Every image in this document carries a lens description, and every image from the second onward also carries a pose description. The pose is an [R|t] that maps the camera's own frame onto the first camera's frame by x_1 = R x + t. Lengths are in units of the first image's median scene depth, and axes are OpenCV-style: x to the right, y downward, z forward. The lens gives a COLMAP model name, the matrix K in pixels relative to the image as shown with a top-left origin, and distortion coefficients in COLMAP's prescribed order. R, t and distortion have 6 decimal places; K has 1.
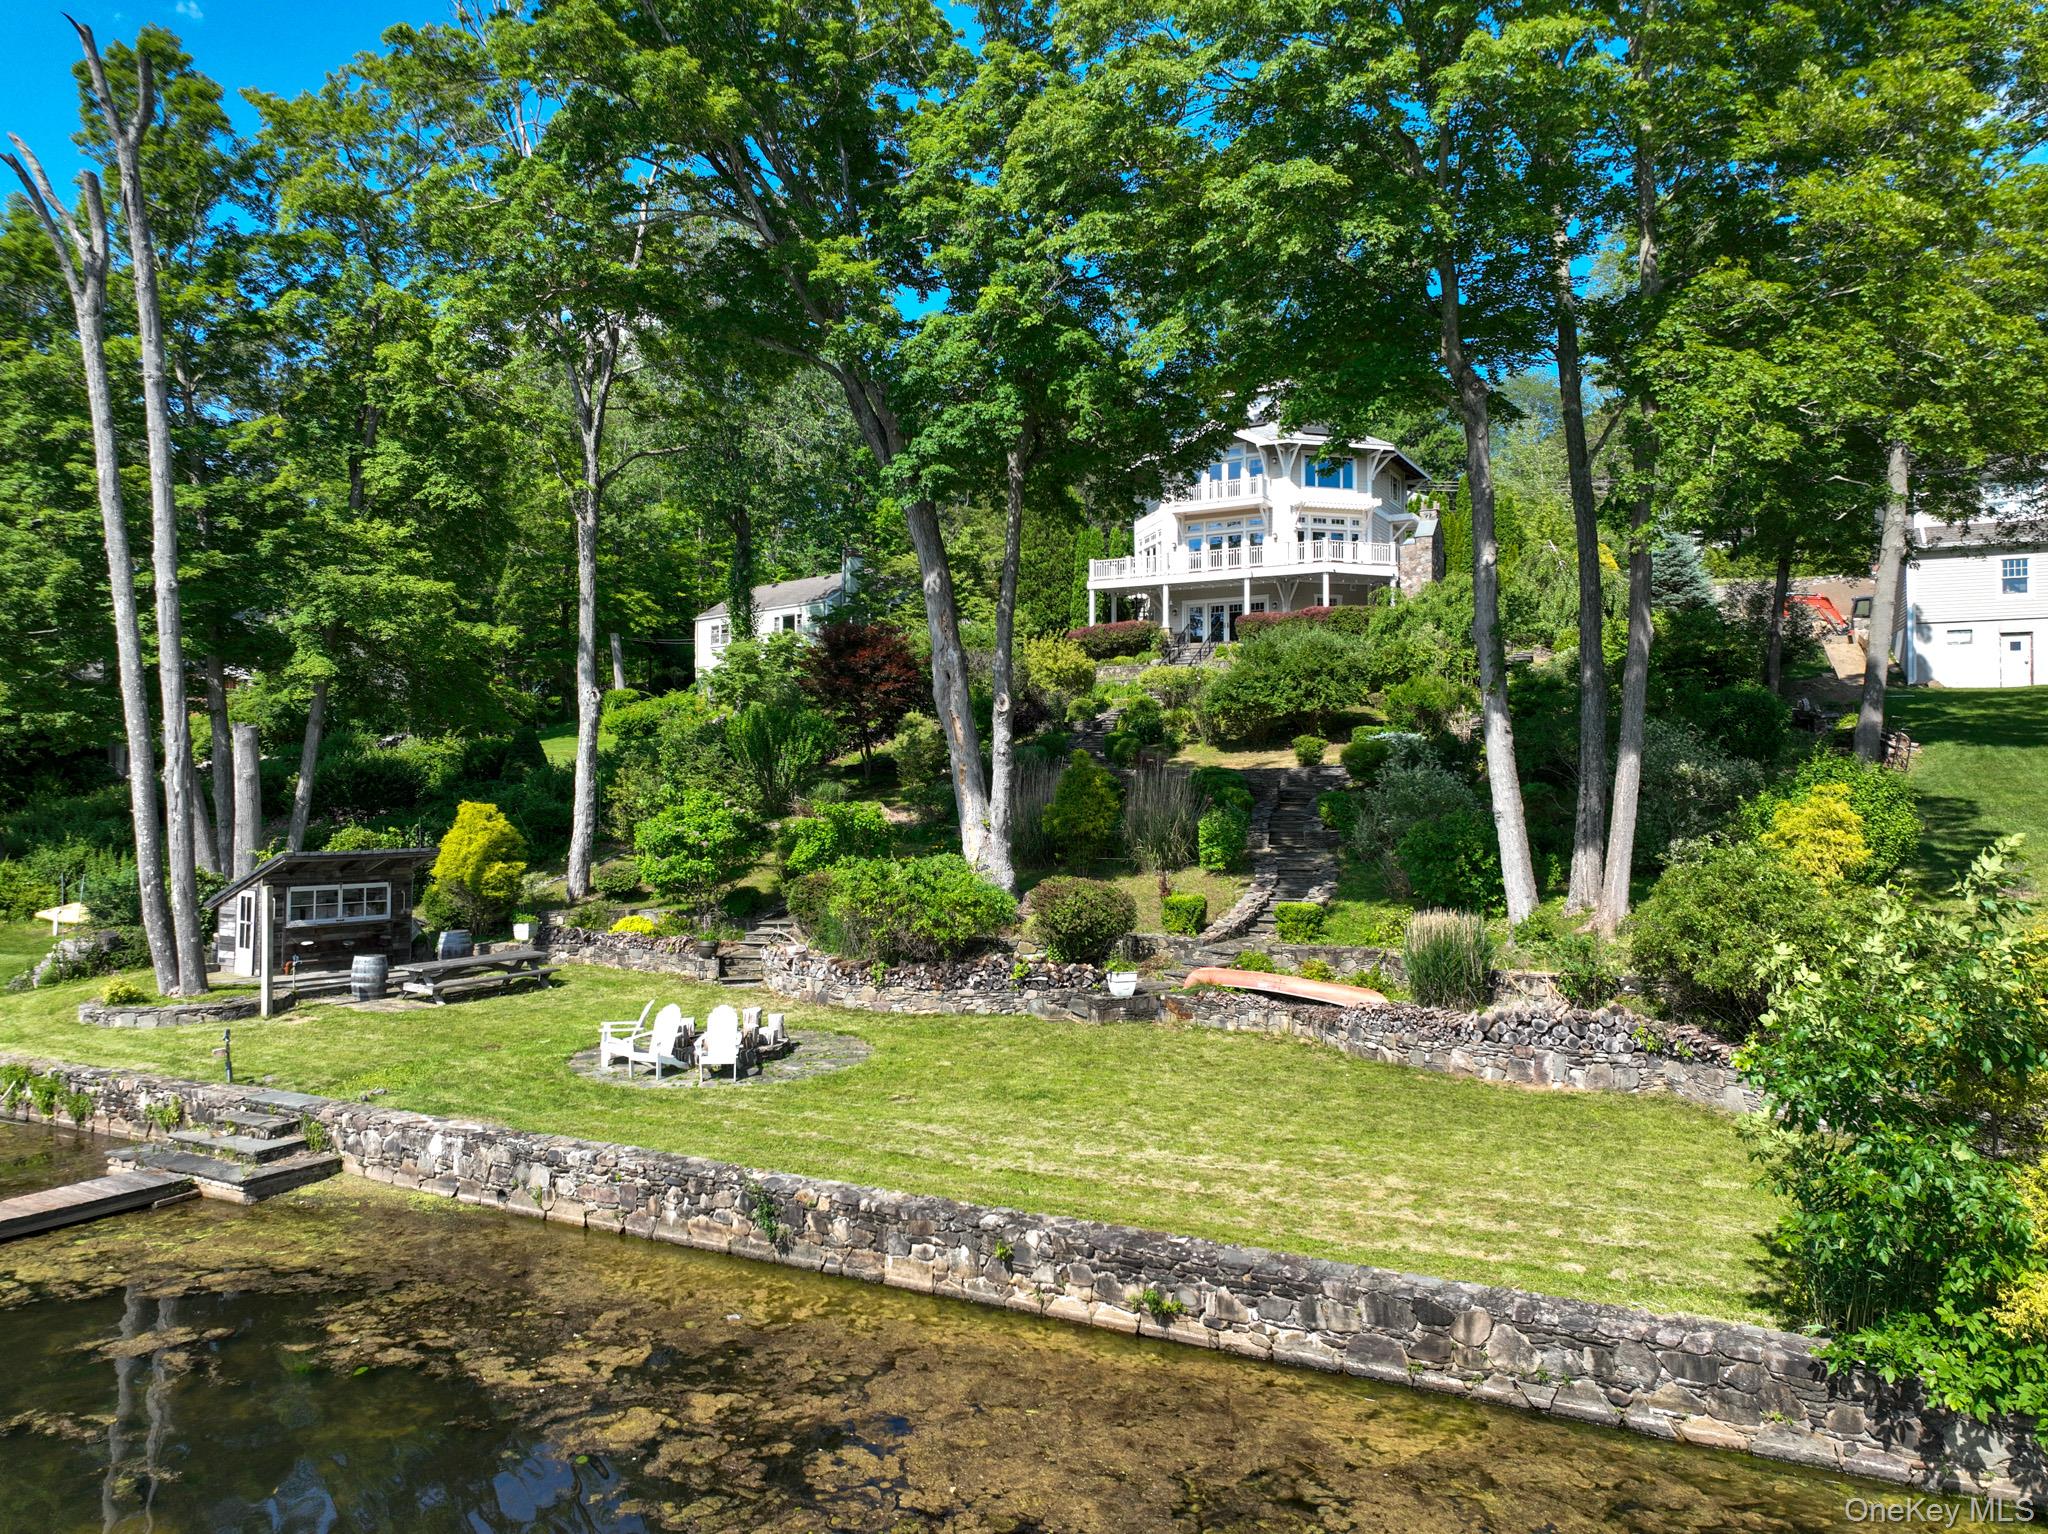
lens RADIAL K [[1441.6, 0, 1016.1], [0, 1441.6, 770.8], [0, 0, 1]] dist [0.004531, 0.011682]
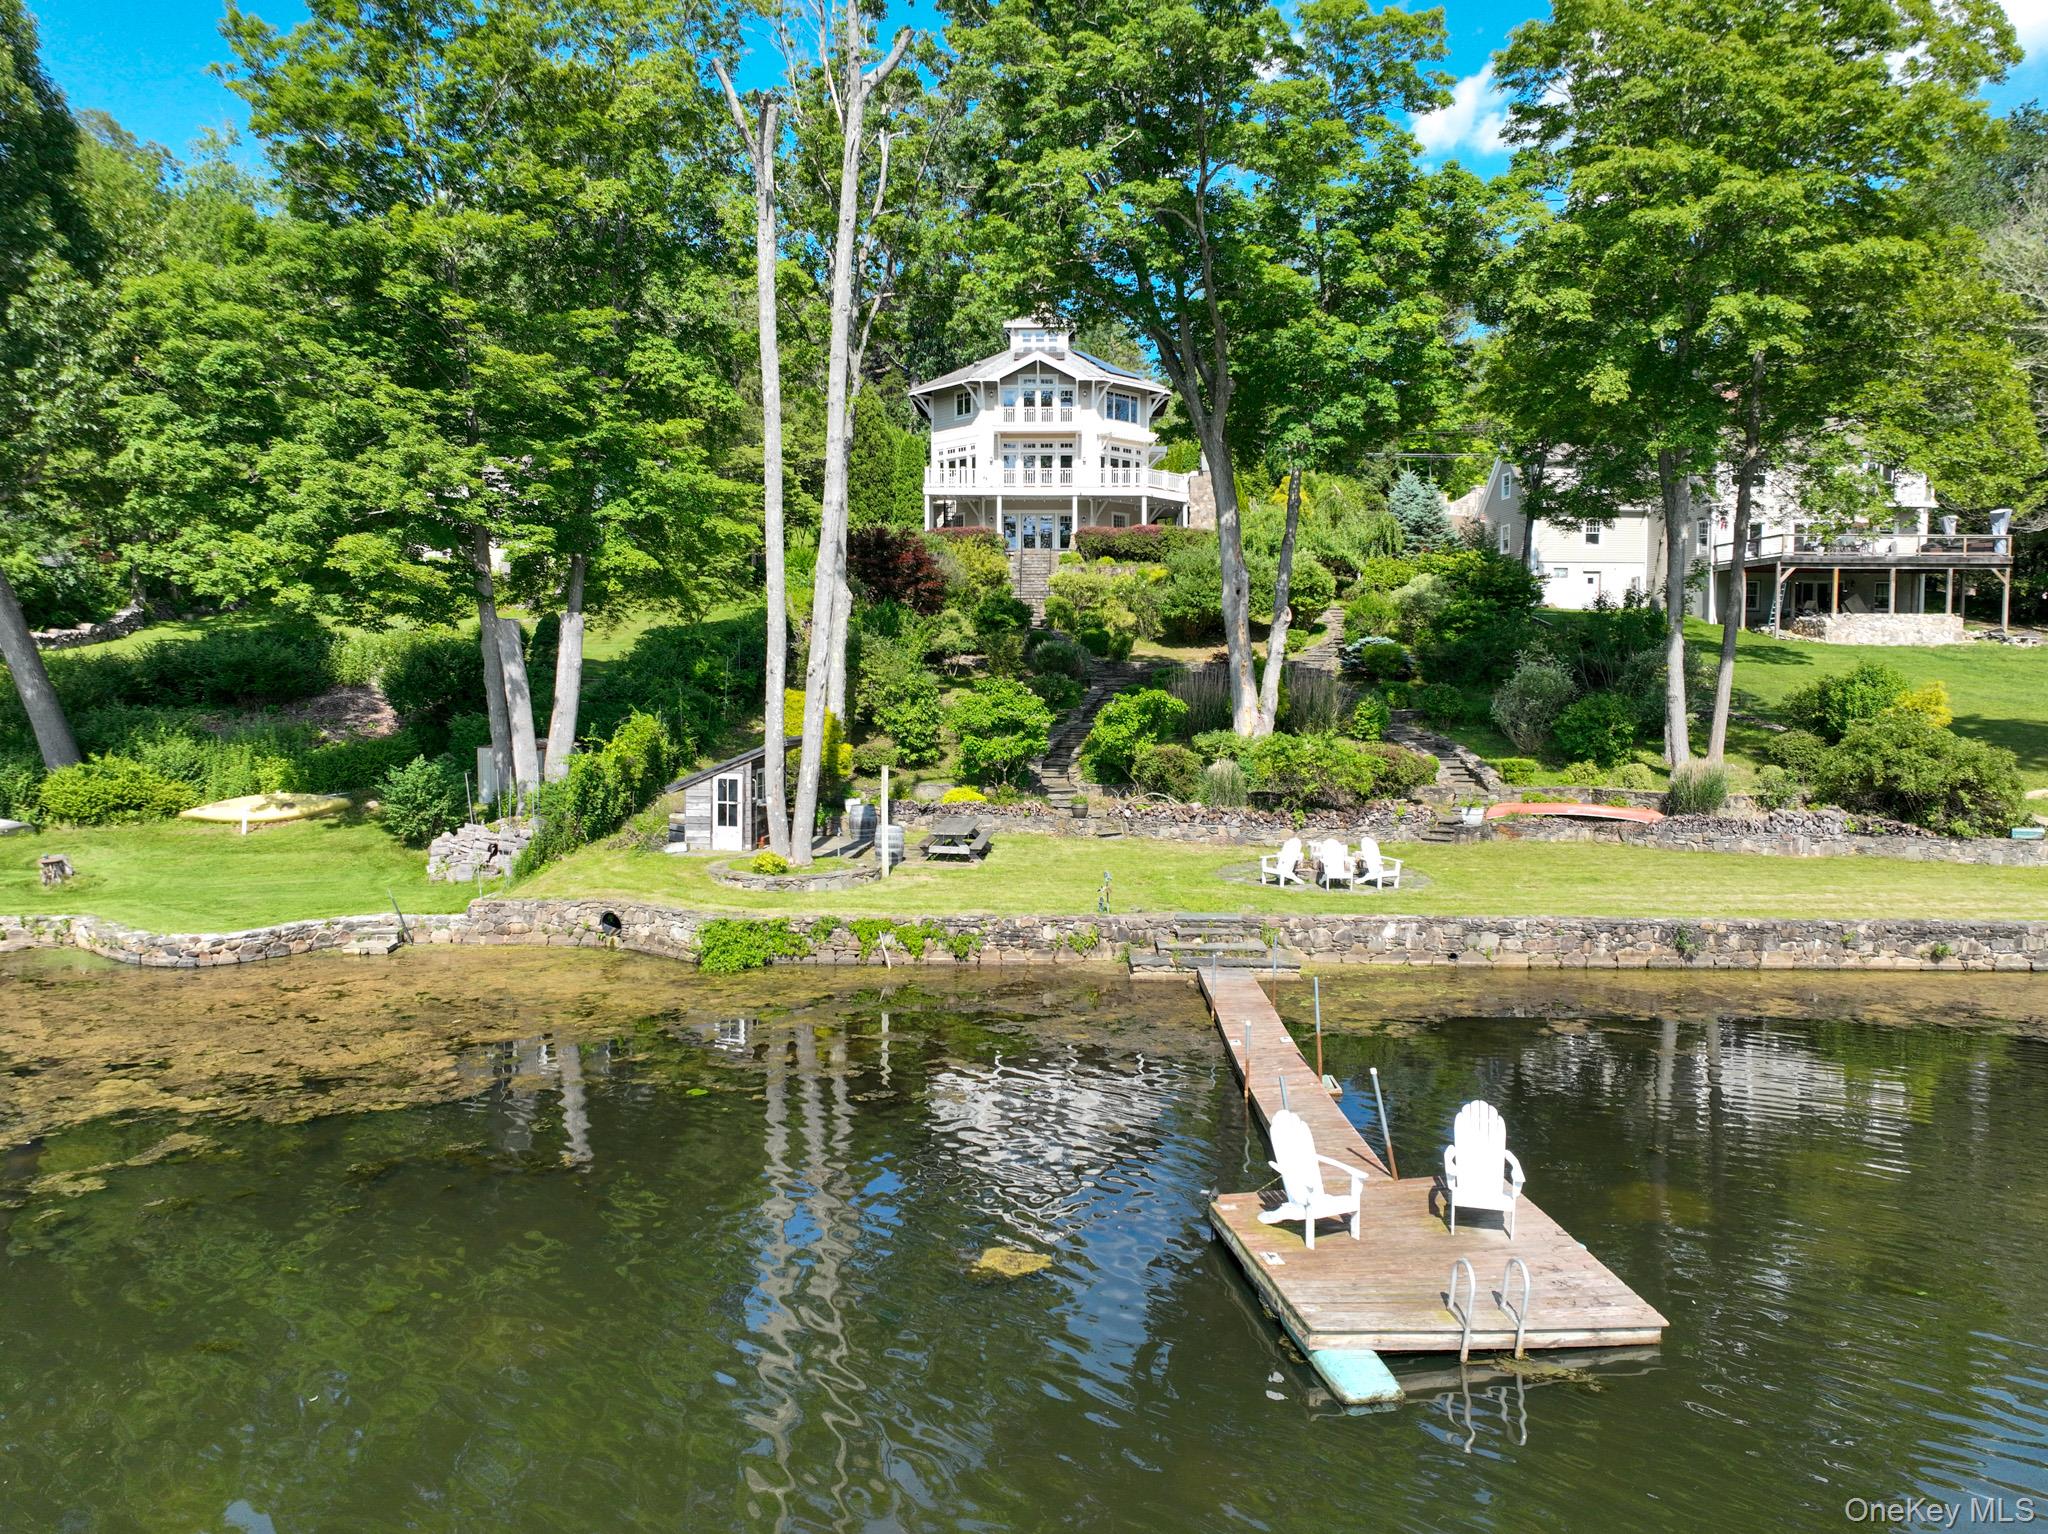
lens RADIAL K [[1441.6, 0, 1027.9], [0, 1441.6, 770.2], [0, 0, 1]] dist [0.004531, 0.011682]
pose [[0.884661, -0.027698, 0.465411, -0.907562], [-0.010301, 0.996829, 0.078904, -0.007606], [-0.466121, -0.074597, 0.881571, -0.061883]]
